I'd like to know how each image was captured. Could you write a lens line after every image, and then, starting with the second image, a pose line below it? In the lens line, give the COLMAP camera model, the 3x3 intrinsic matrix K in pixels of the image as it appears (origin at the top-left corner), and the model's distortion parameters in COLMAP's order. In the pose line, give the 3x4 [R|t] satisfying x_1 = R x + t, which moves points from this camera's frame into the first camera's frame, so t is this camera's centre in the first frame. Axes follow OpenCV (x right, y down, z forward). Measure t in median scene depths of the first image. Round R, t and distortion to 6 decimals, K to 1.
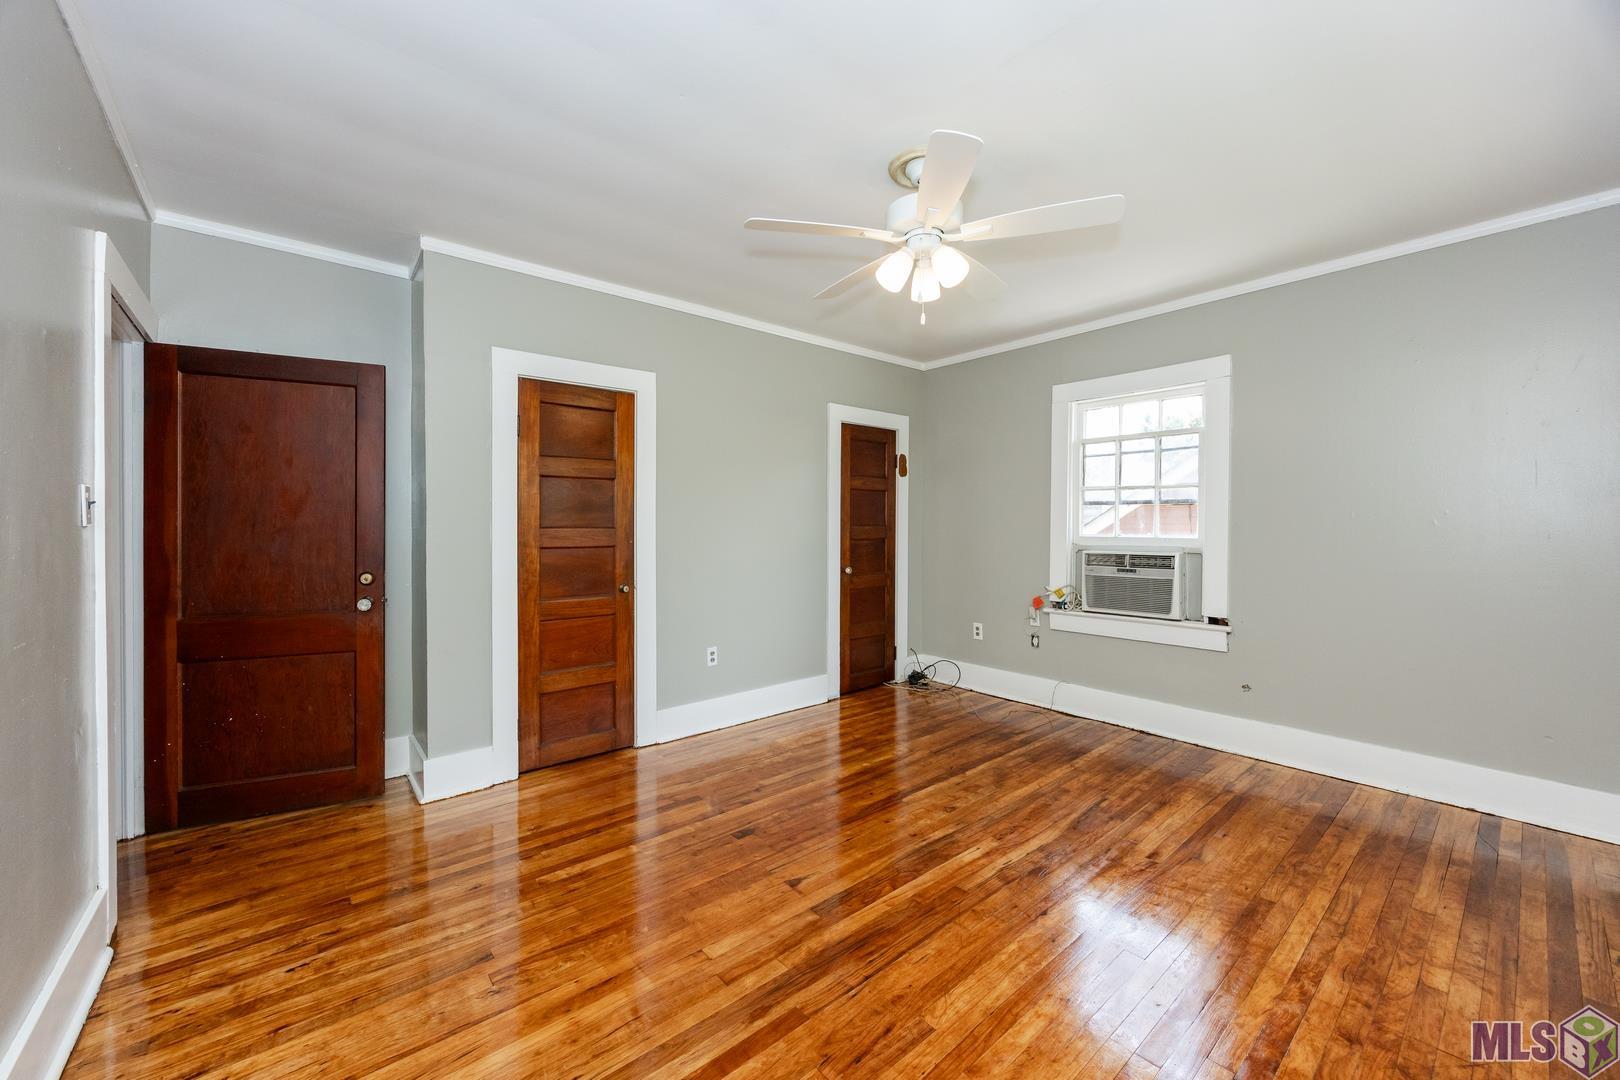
lens RADIAL K [[622.2, 0, 812.0], [0, 622.2, 526.9], [0, 0, 1]] dist [-0.002925, 0.000019]
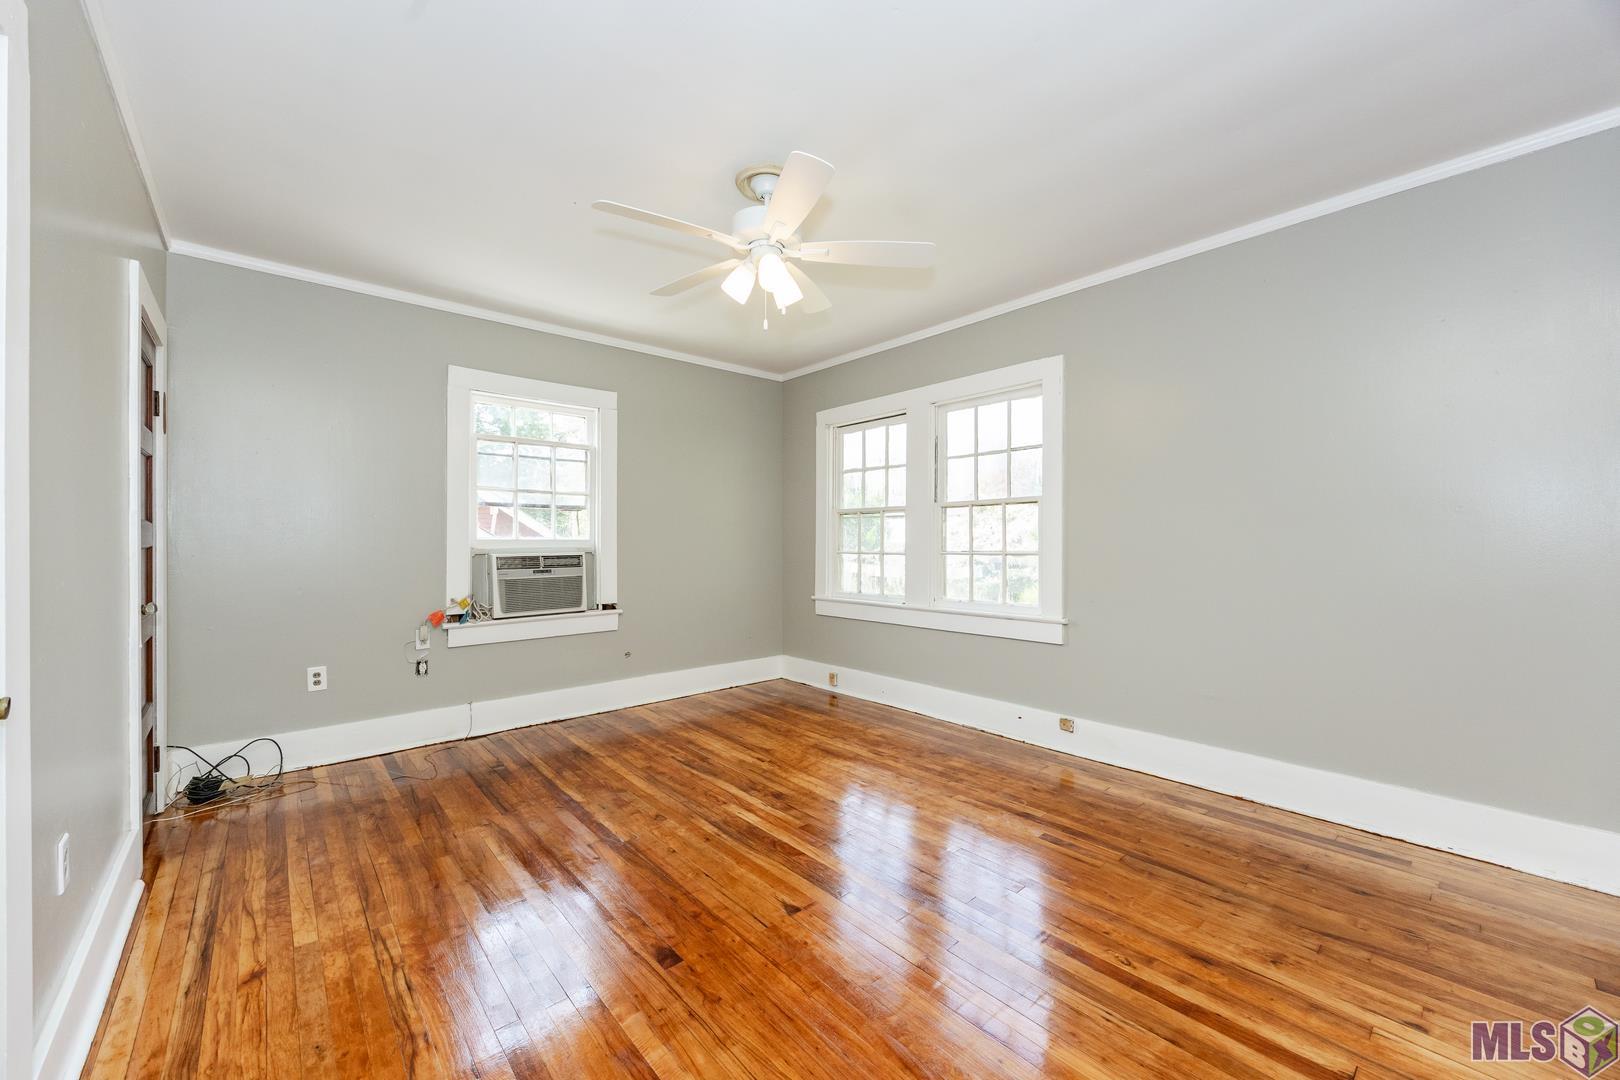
lens RADIAL K [[622.2, 0, 815.1], [0, 622.2, 542.3], [0, 0, 1]] dist [-0.002925, 0.000019]
pose [[-0.021384, -0.001484, 0.999770, -0.563027], [0.008204, 0.999965, 0.001659, 0.025150], [-0.999738, 0.008237, -0.021371, 0.596650]]
